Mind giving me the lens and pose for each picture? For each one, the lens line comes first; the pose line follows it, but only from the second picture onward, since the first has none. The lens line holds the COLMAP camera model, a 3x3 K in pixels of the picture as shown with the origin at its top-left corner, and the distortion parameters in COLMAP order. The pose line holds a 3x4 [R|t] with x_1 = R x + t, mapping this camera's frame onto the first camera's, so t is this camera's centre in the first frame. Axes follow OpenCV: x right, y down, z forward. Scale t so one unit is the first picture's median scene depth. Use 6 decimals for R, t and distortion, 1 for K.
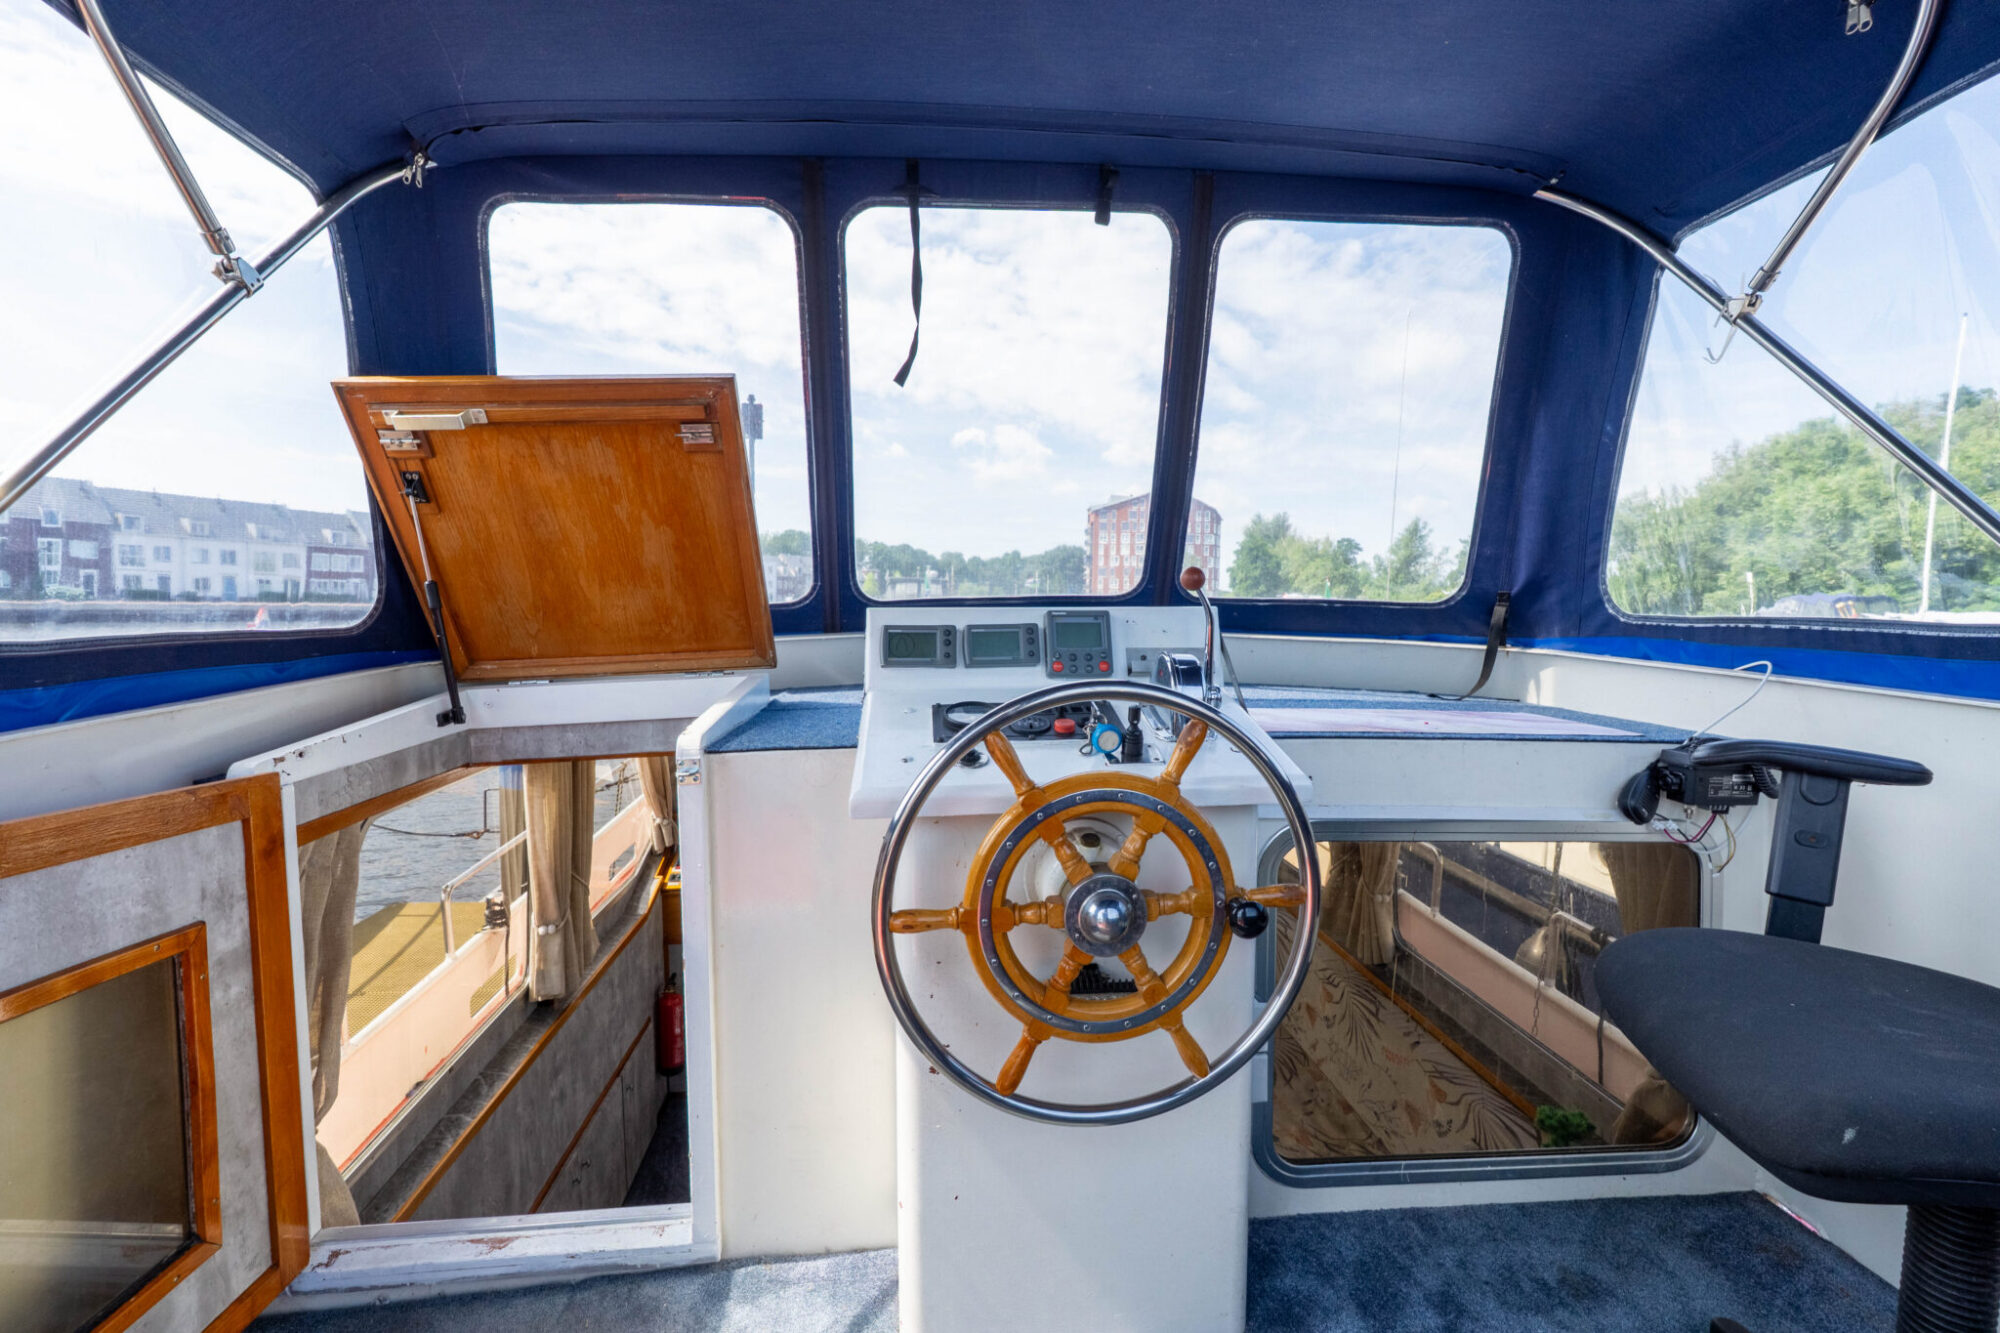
lens RADIAL K [[848.6, 0, 999.7], [0, 848.6, 649.8], [0, 0, 1]] dist [-0.003372, -0.000483]
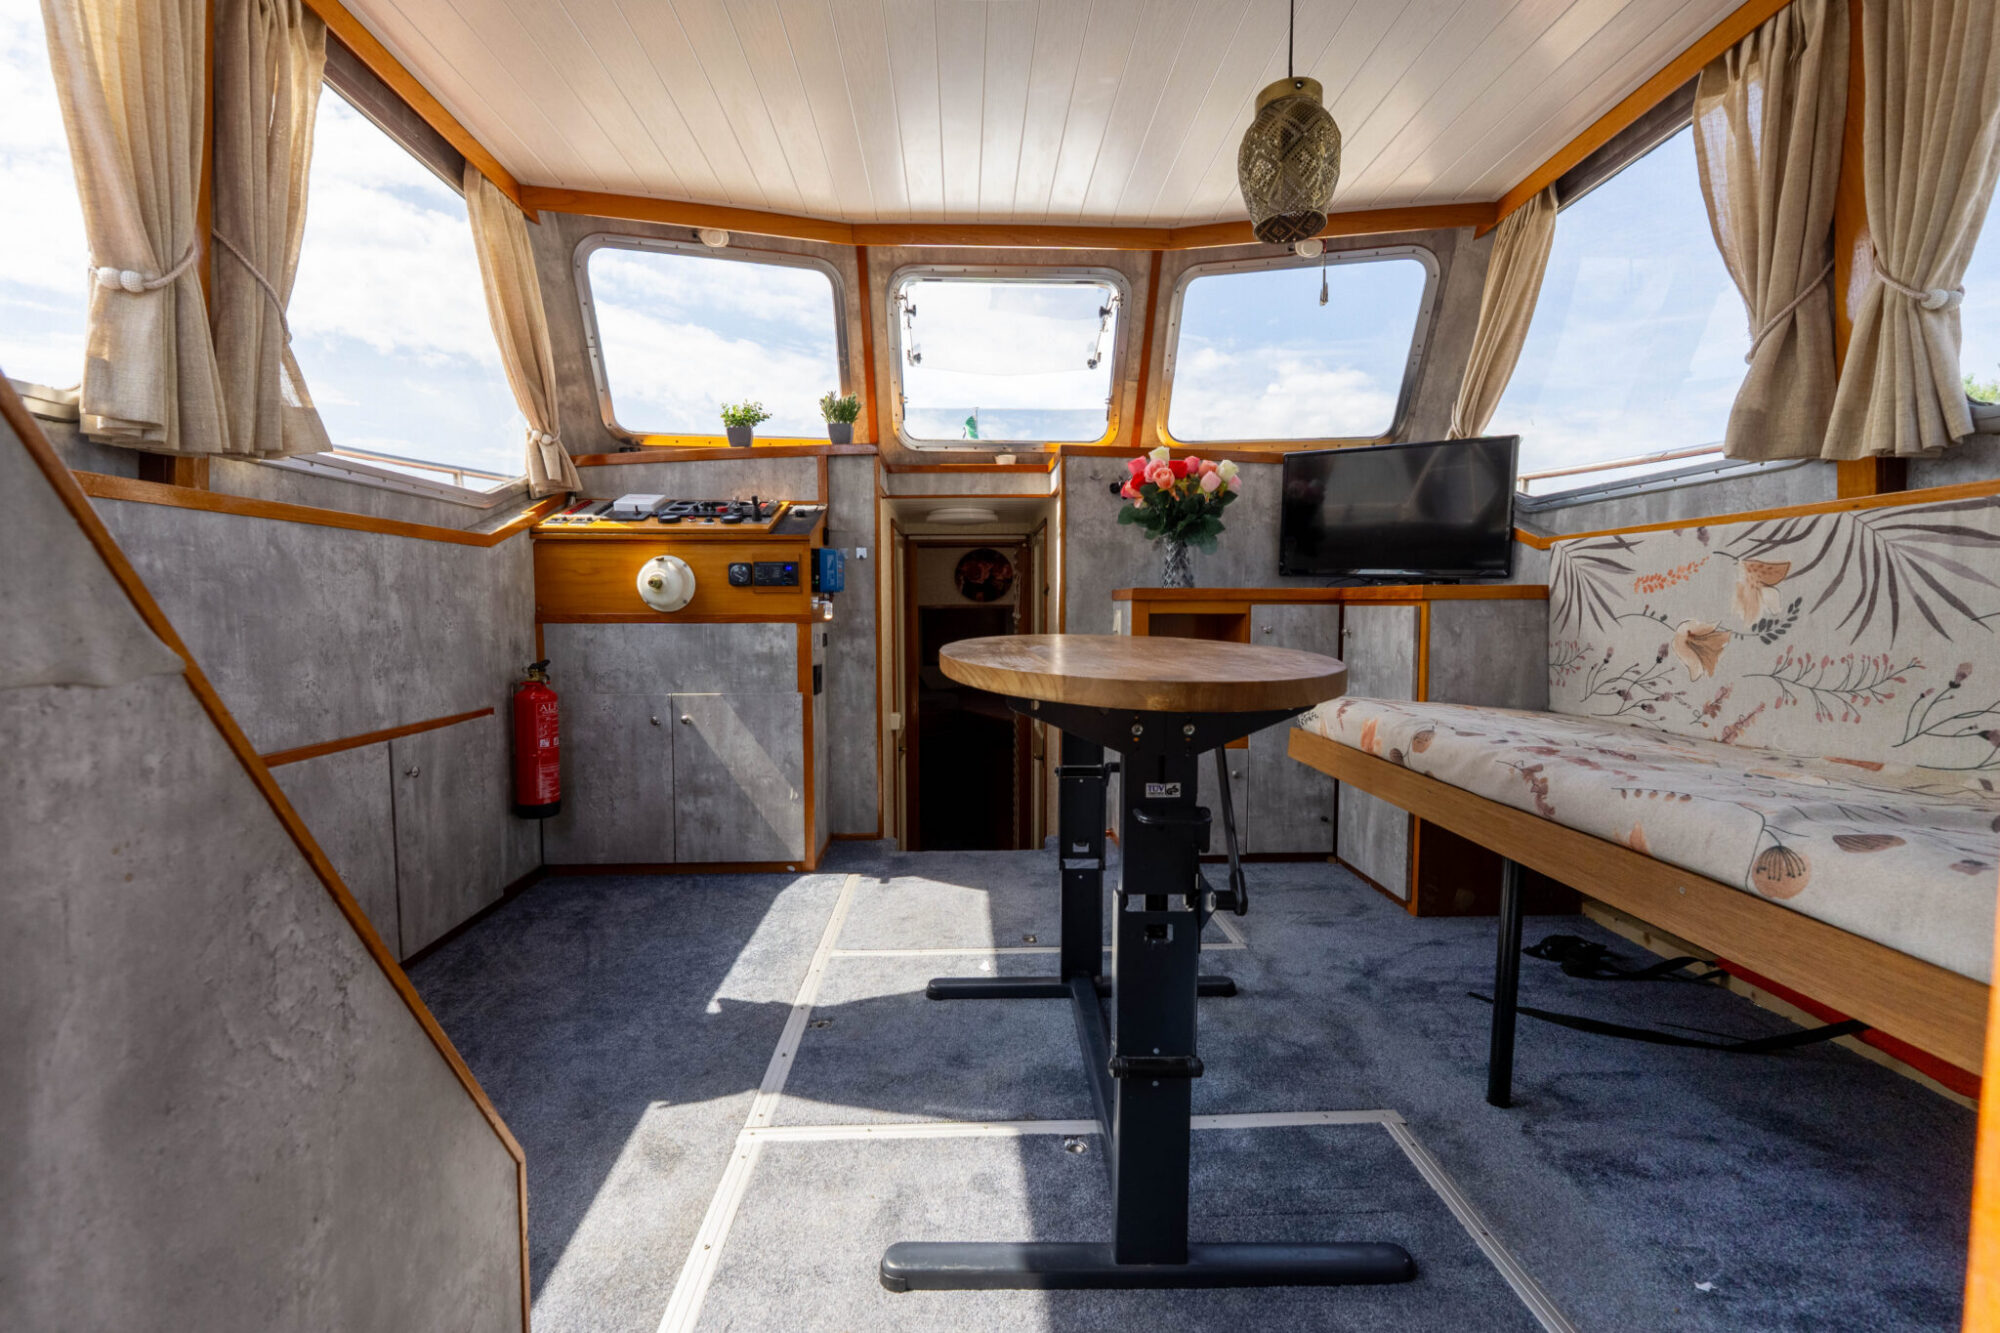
lens RADIAL K [[848.1, 0, 994.4], [0, 848.1, 657.5], [0, 0, 1]] dist [-0.001152, -0.000168]
pose [[0.997912, 0.008868, -0.063970, -0.034516], [-0.009287, 0.999937, -0.006258, 0.669124], [0.063911, 0.006839, 0.997932, 0.714649]]
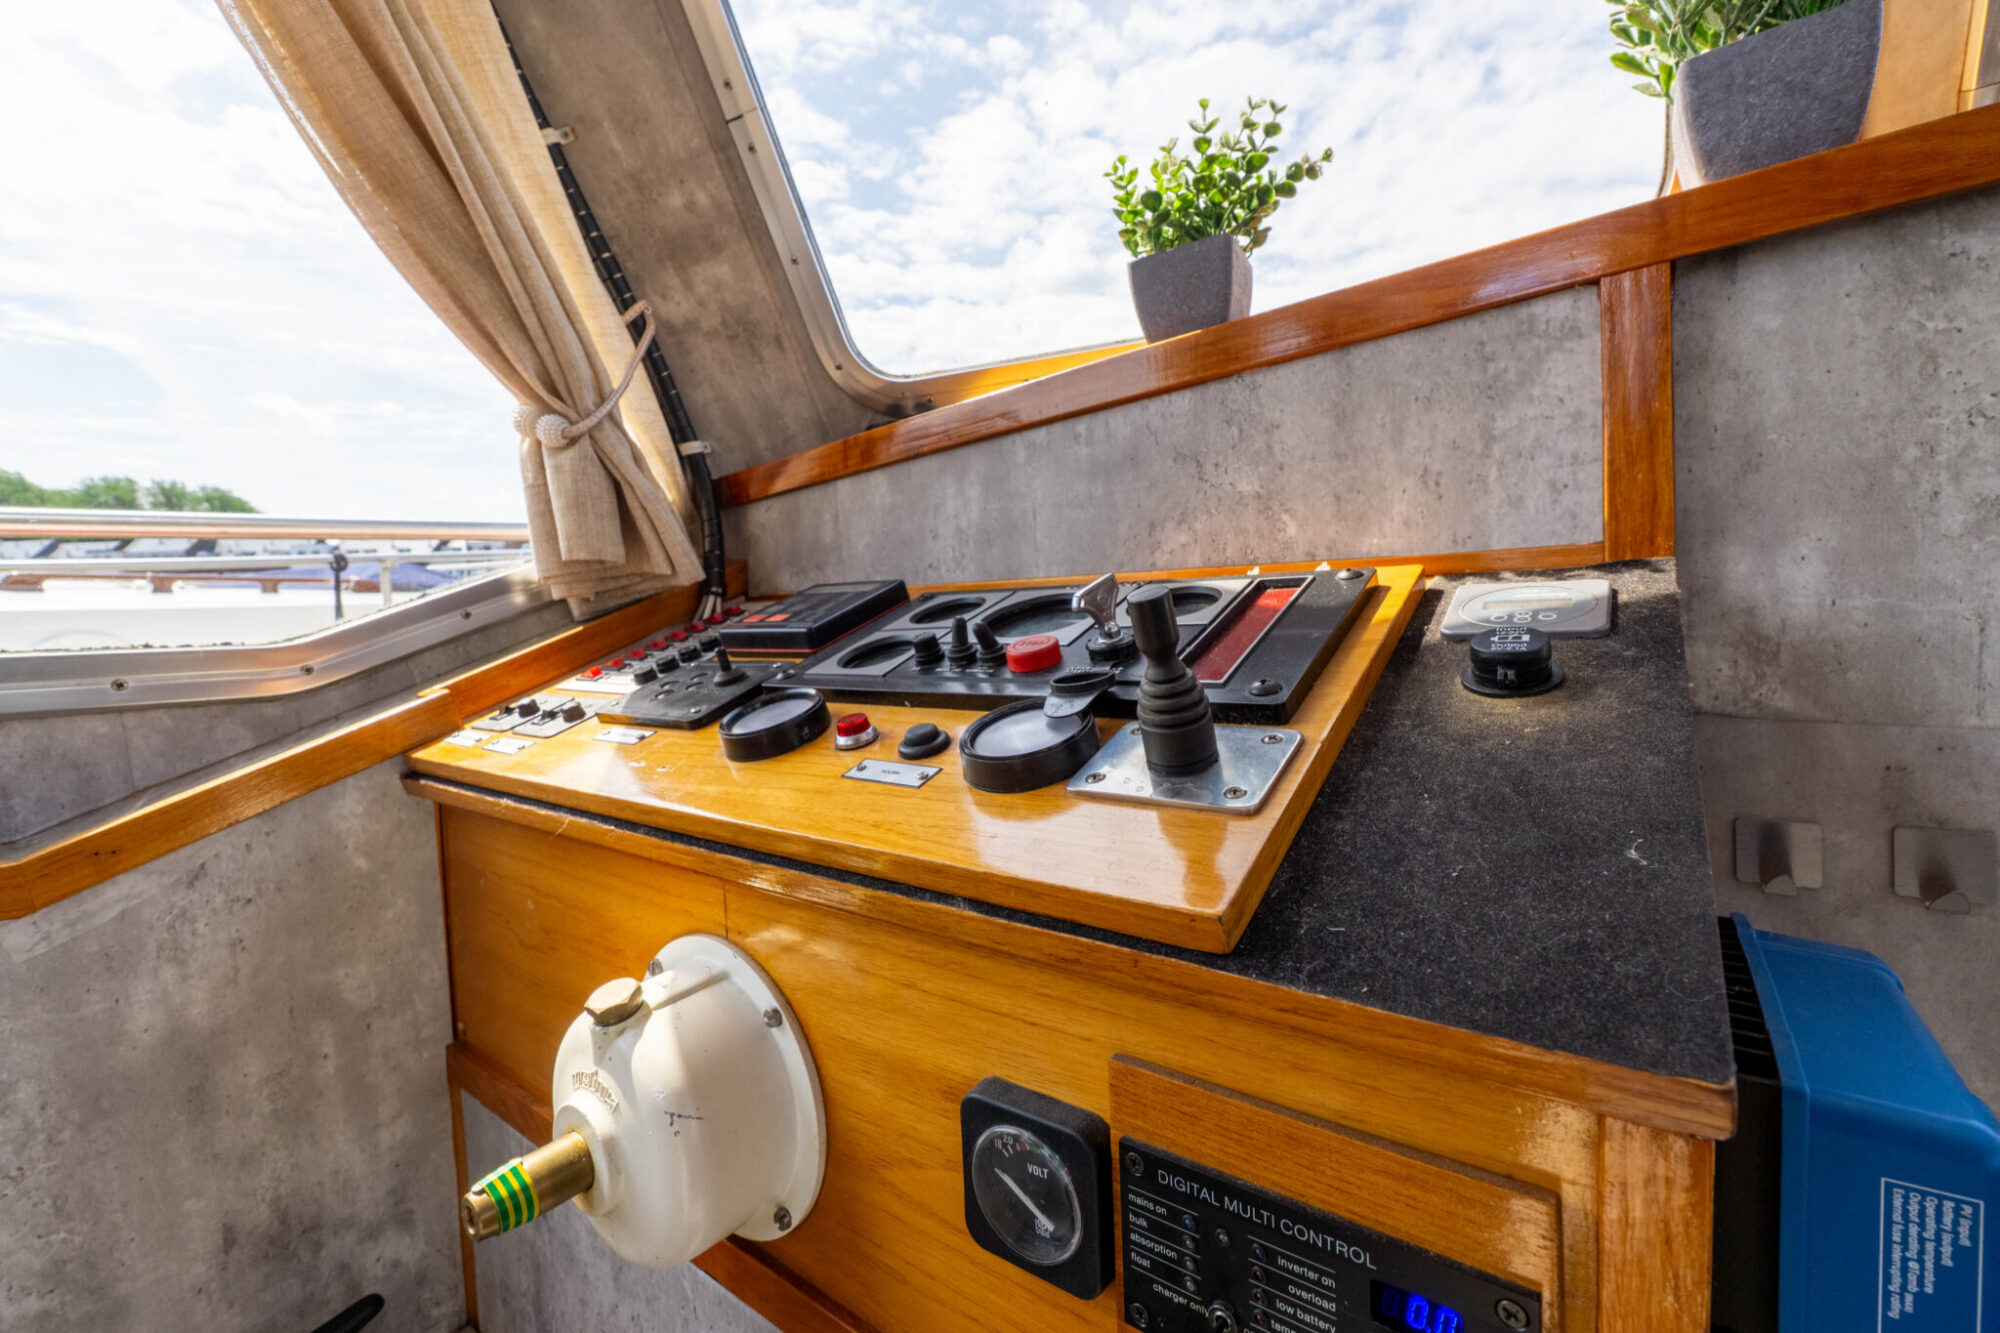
lens RADIAL K [[841.5, 0, 995.3], [0, 841.5, 657.9], [0, 0, 1]] dist [-0.004158, -0.000380]
pose [[0.729130, 0.013455, -0.684243, -0.347160], [-0.013253, 0.999897, 0.005540, 0.459262], [0.684247, 0.005029, 0.729233, 1.698919]]
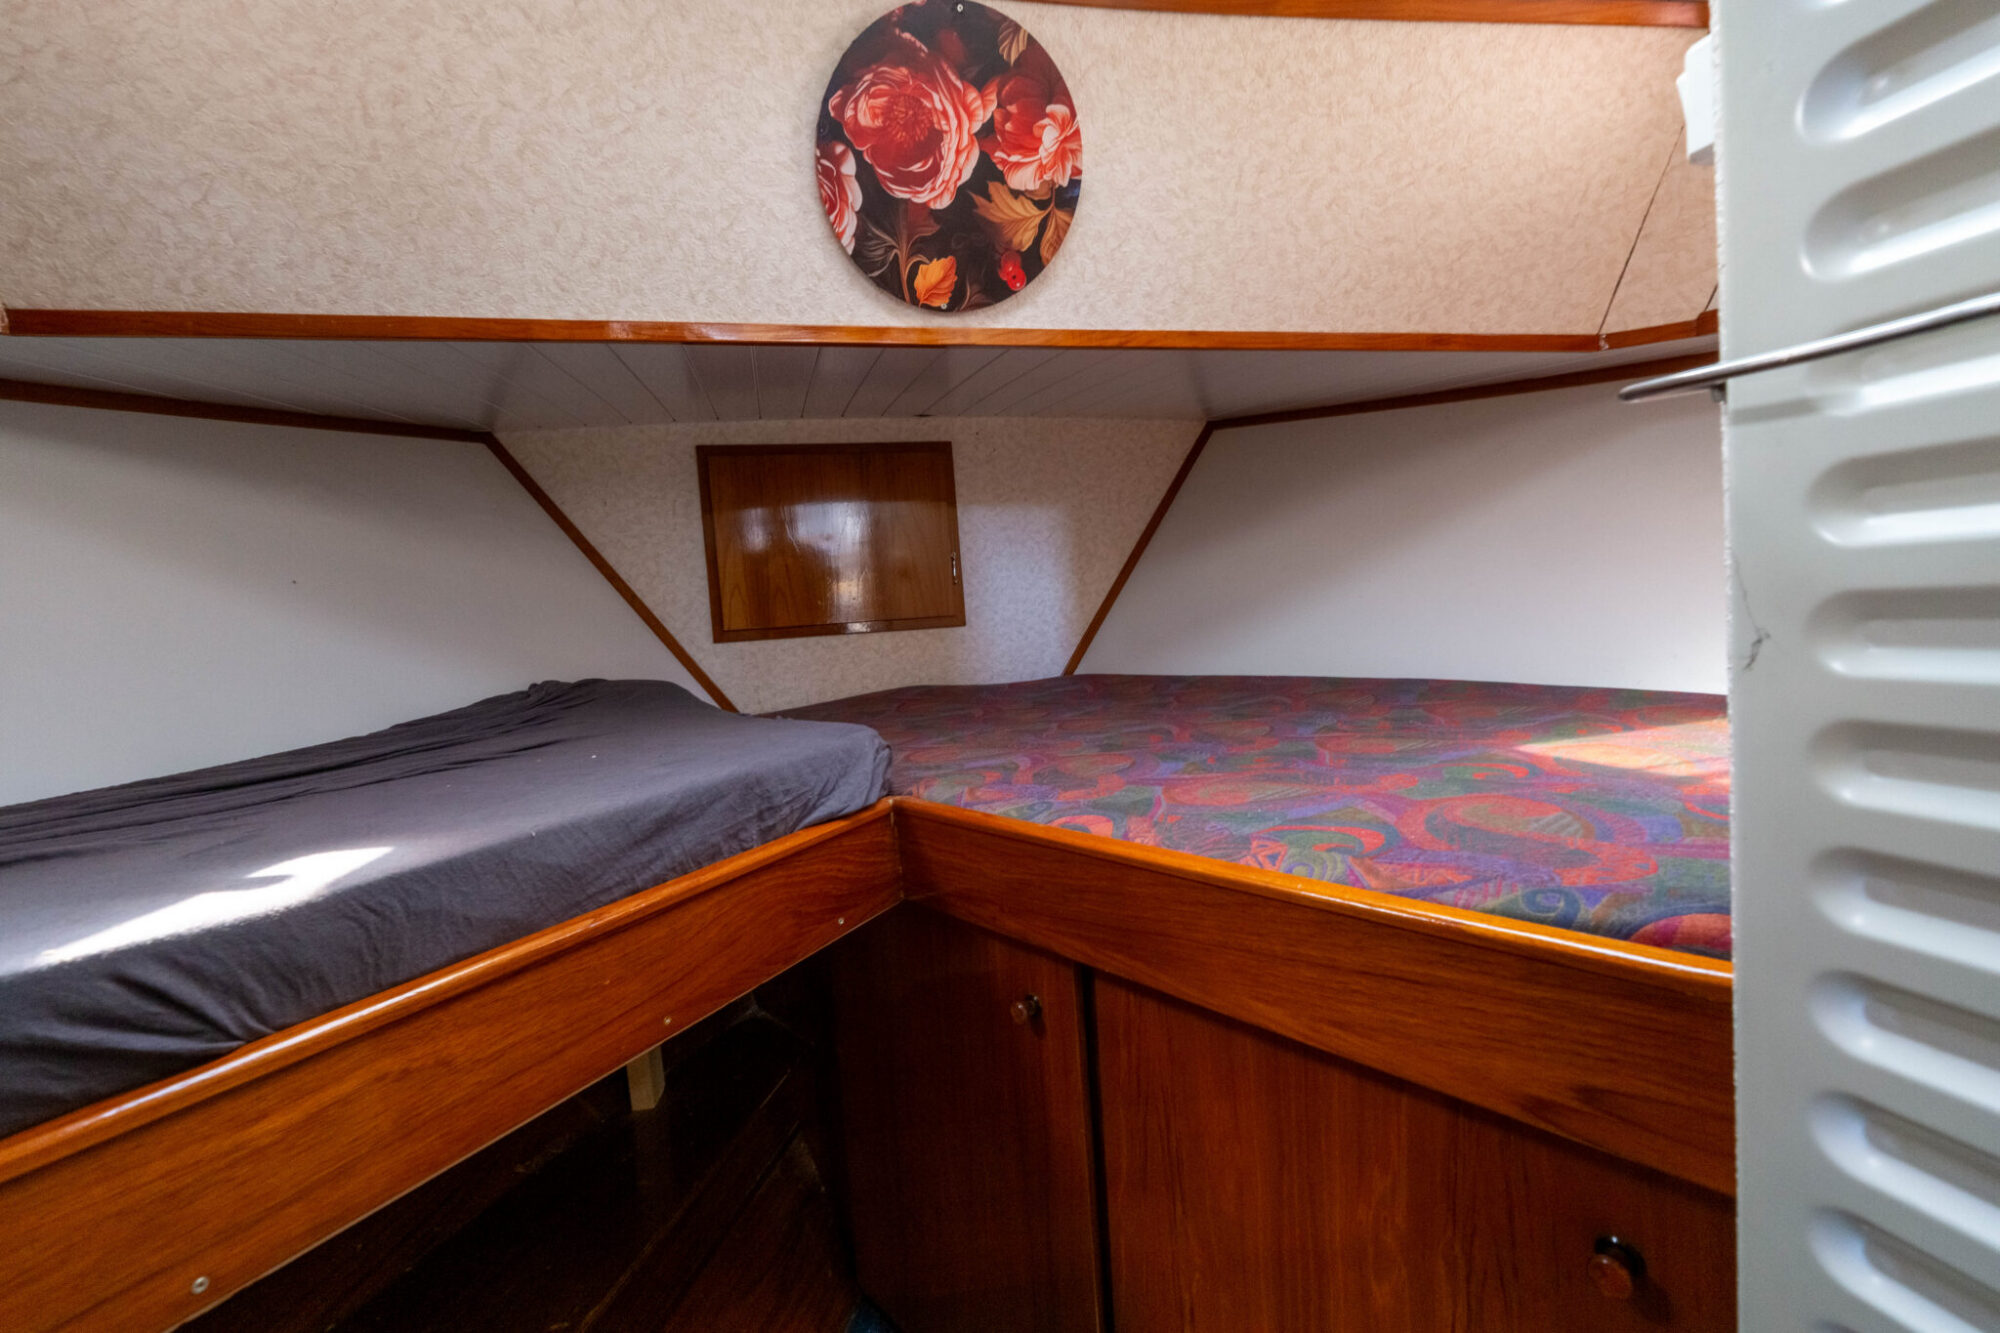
lens RADIAL K [[837.8, 0, 992.0], [0, 837.8, 657.3], [0, 0, 1]] dist [-0.002418, -0.001030]
pose [[0.987792, -0.067741, 0.140280, -0.314421], [0.070130, 0.997464, -0.012149, 0.735711], [-0.139101, 0.021839, 0.990037, 2.800712]]
